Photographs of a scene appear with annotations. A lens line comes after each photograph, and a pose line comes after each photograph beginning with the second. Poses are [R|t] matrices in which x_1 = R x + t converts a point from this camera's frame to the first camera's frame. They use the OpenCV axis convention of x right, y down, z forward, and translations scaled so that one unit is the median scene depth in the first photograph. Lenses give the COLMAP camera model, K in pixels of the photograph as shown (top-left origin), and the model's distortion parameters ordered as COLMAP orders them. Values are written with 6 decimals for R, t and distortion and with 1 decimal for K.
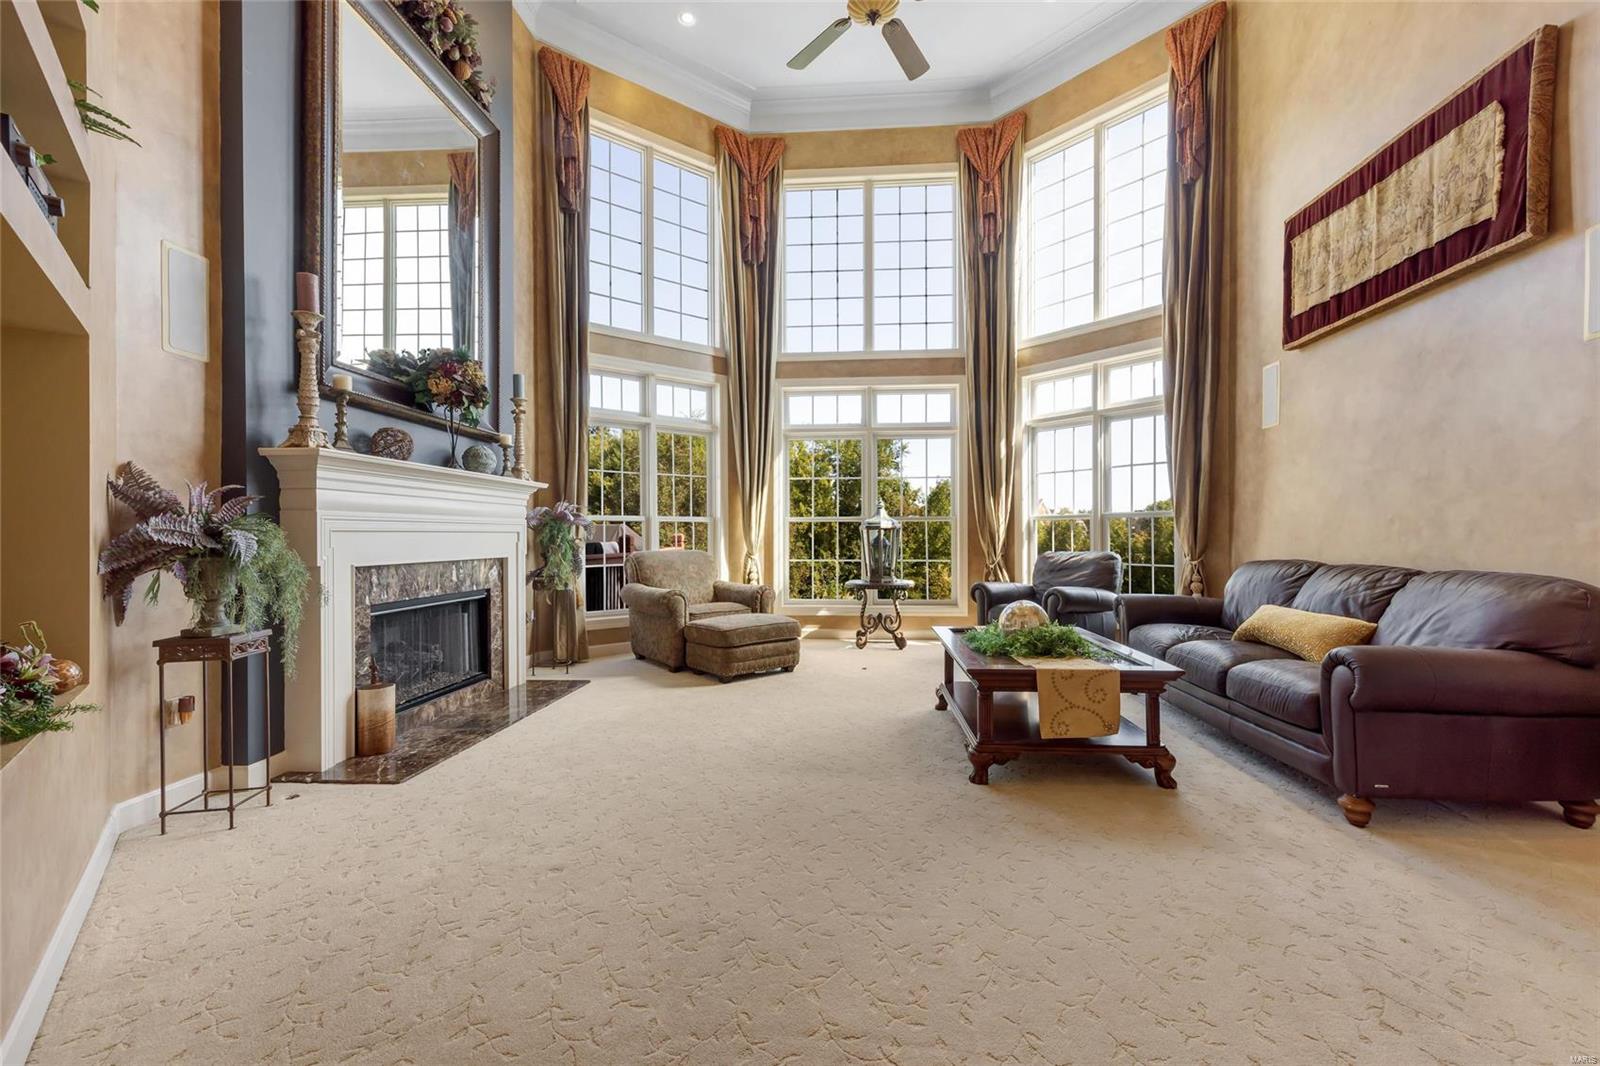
lens RADIAL K [[663.1, 0, 809.5], [0, 663.1, 527.7], [0, 0, 1]] dist [0.015167, -0.005664]
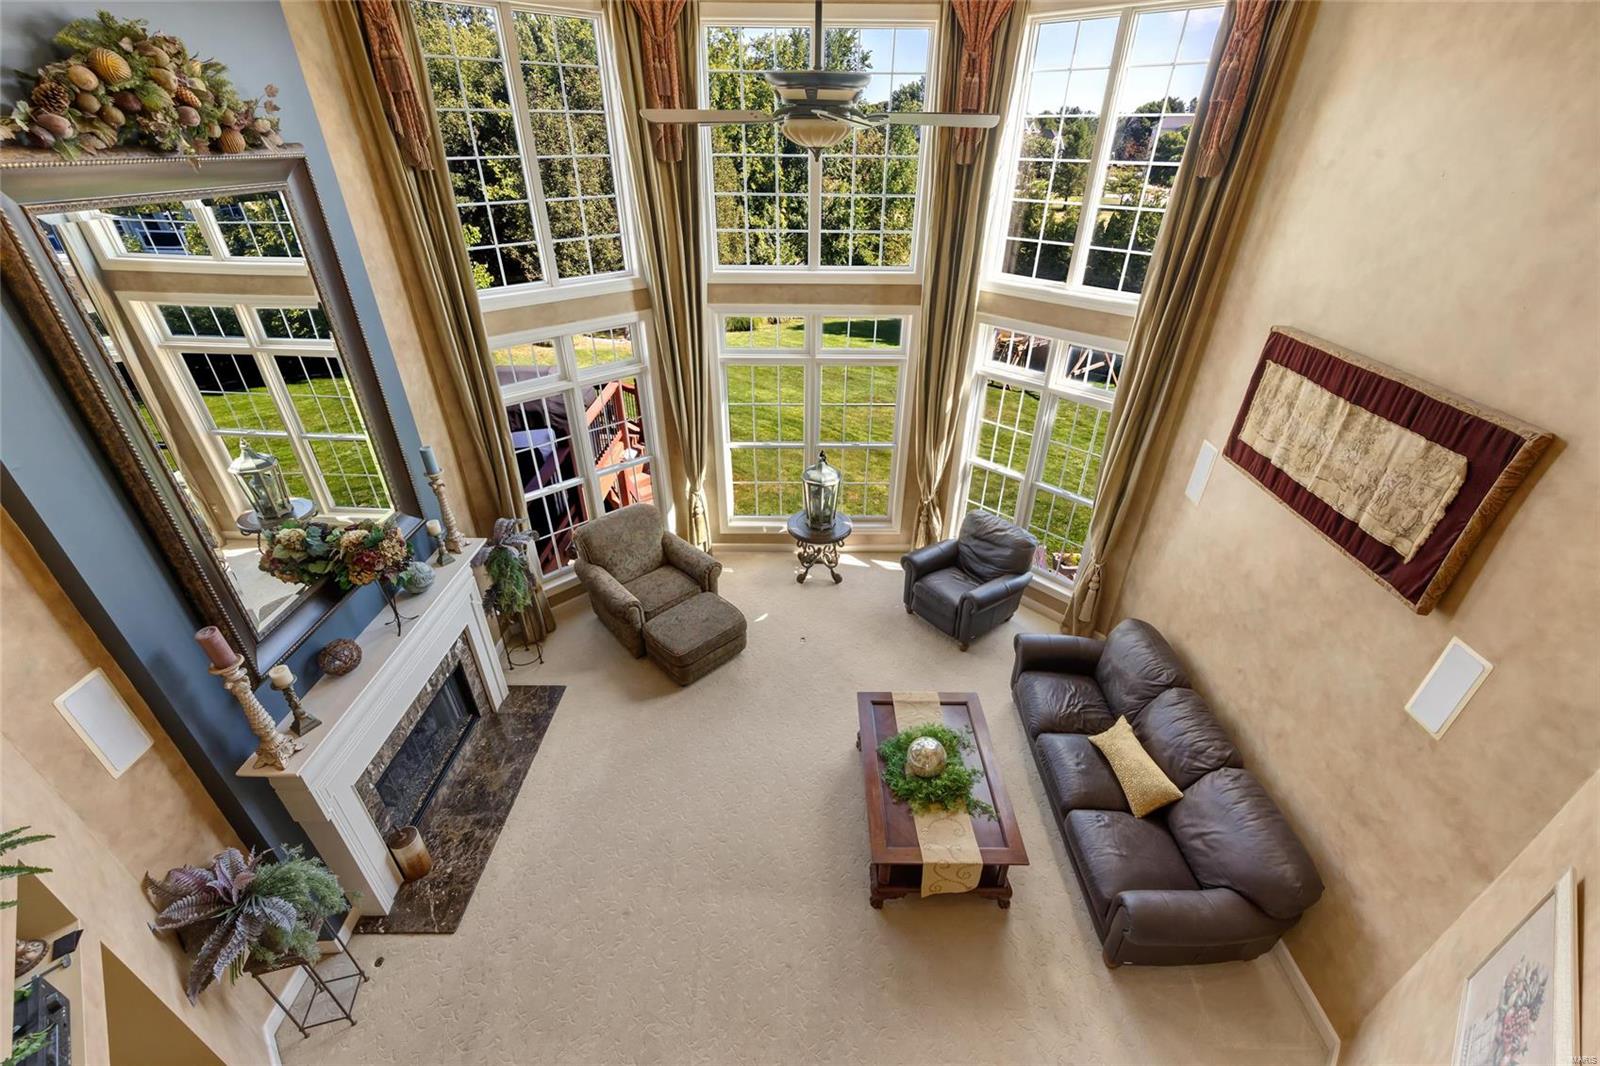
lens RADIAL K [[663.1, 0, 809.5], [0, 663.1, 527.7], [0, 0, 1]] dist [0.015167, -0.005664]
pose [[0.997013, -0.026790, 0.072440, 0.020779], [-0.014567, 0.855857, 0.517008, -0.751676], [-0.075849, -0.516518, 0.852910, 0.156404]]
